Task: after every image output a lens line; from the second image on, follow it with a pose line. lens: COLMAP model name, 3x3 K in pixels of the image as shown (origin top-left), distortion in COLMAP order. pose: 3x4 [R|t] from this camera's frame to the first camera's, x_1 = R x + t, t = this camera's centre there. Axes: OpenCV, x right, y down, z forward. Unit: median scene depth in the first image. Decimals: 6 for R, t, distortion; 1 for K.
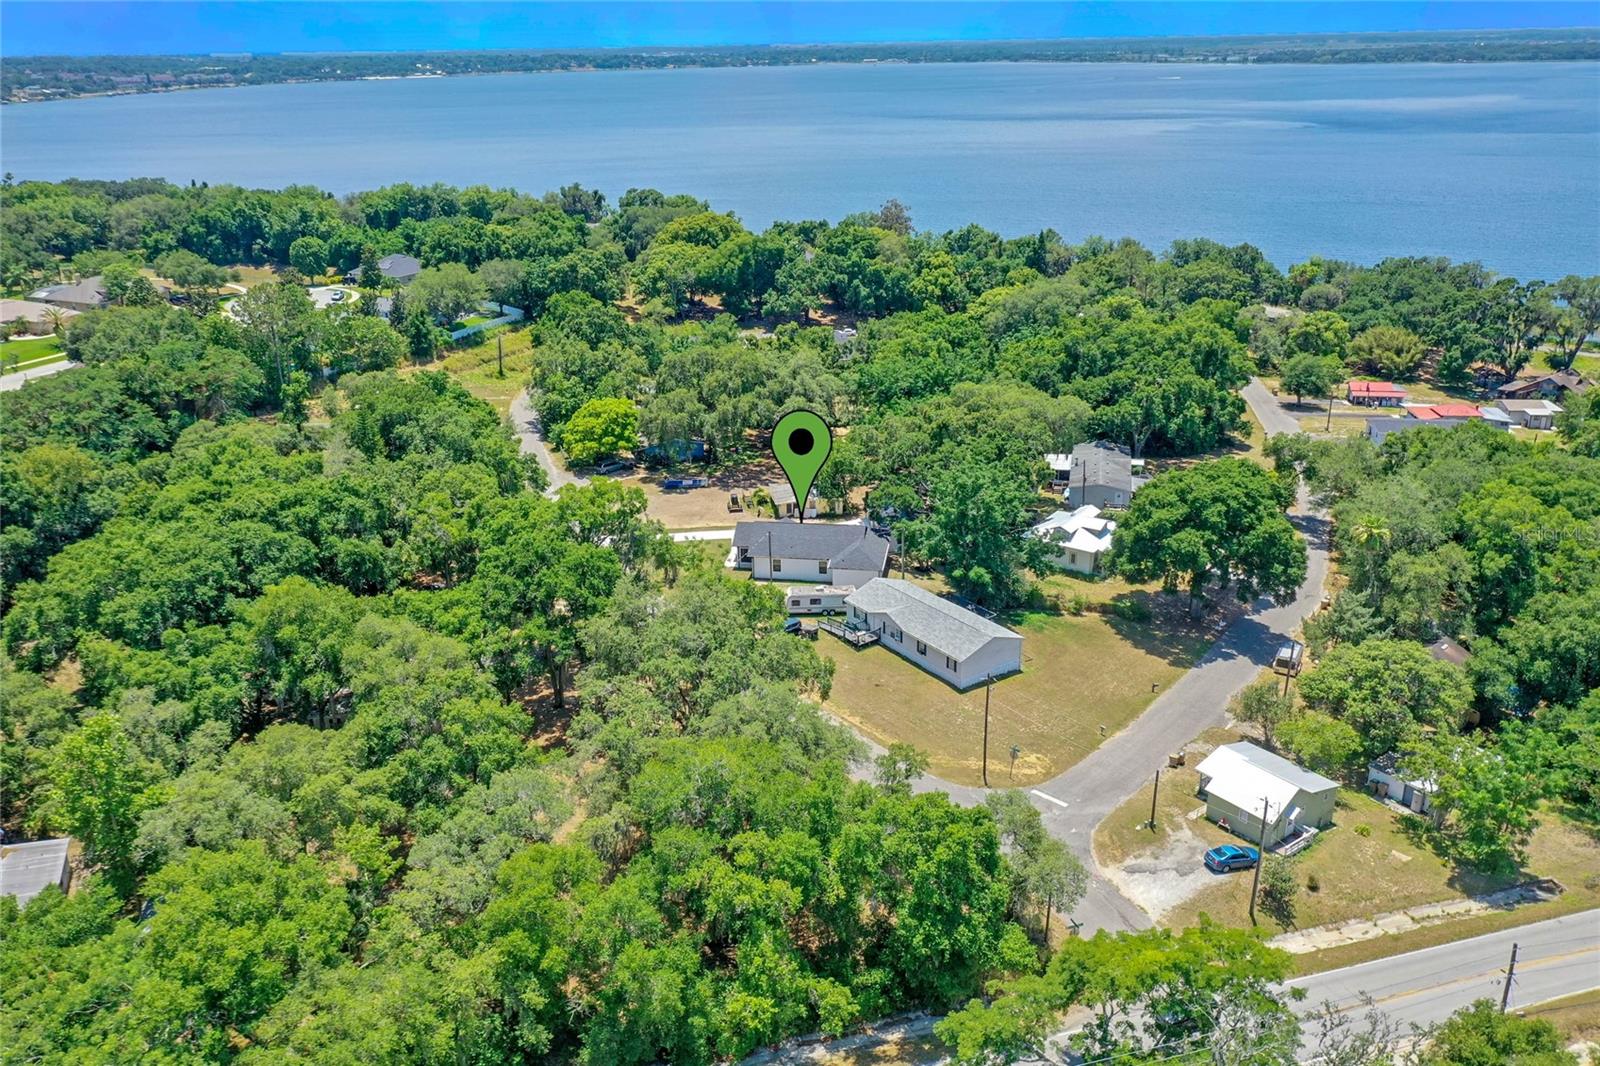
lens RADIAL K [[1266.3, 0, 800.0], [0, 1266.3, 533.0], [0, 0, 1]] dist [0.010522, -0.004168]
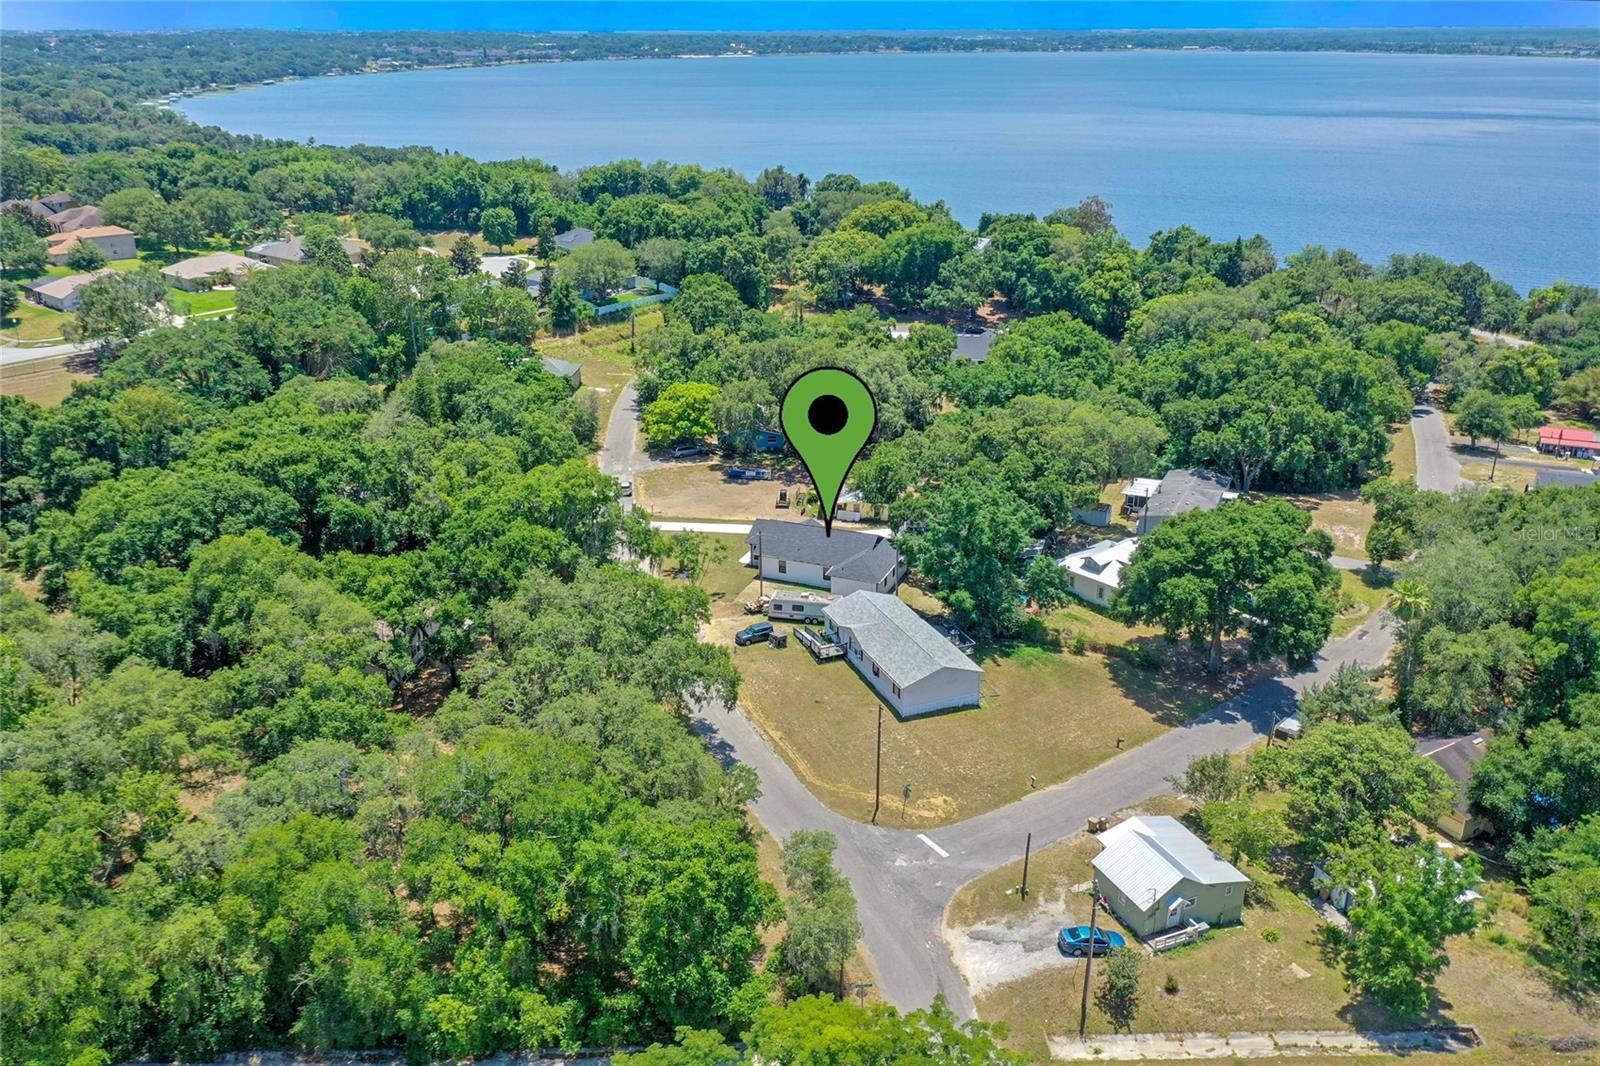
lens RADIAL K [[1275.0, 0, 800.0], [0, 1275.0, 533.0], [0, 0, 1]] dist [0.007393, -0.001729]
pose [[0.972266, 0.099378, -0.211712, 0.131348], [-0.097360, 0.995049, 0.019960, -0.013818], [0.212648, 0.001206, 0.977128, 0.028244]]
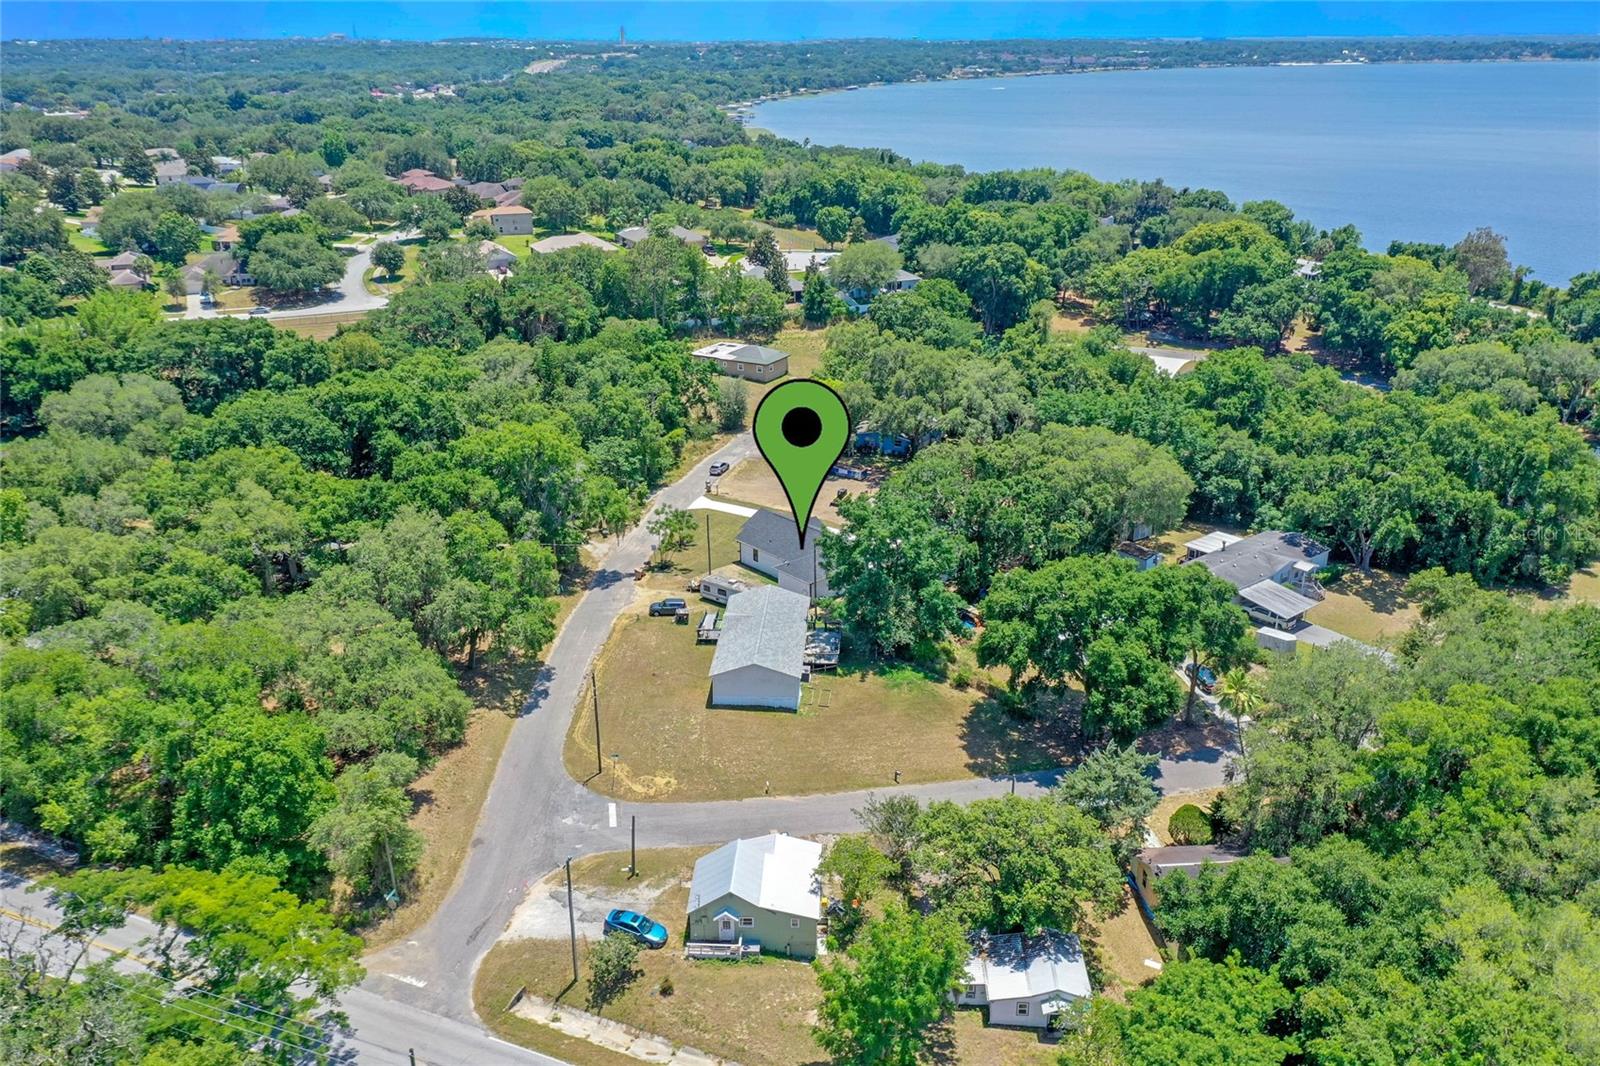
lens RADIAL K [[1266.3, 0, 800.0], [0, 1266.3, 533.0], [0, 0, 1]] dist [0.010522, -0.004168]
pose [[0.773047, 0.240501, -0.586990, 0.394978], [-0.234217, 0.968173, 0.088223, -0.058790], [0.589526, 0.069283, 0.804773, 0.130359]]
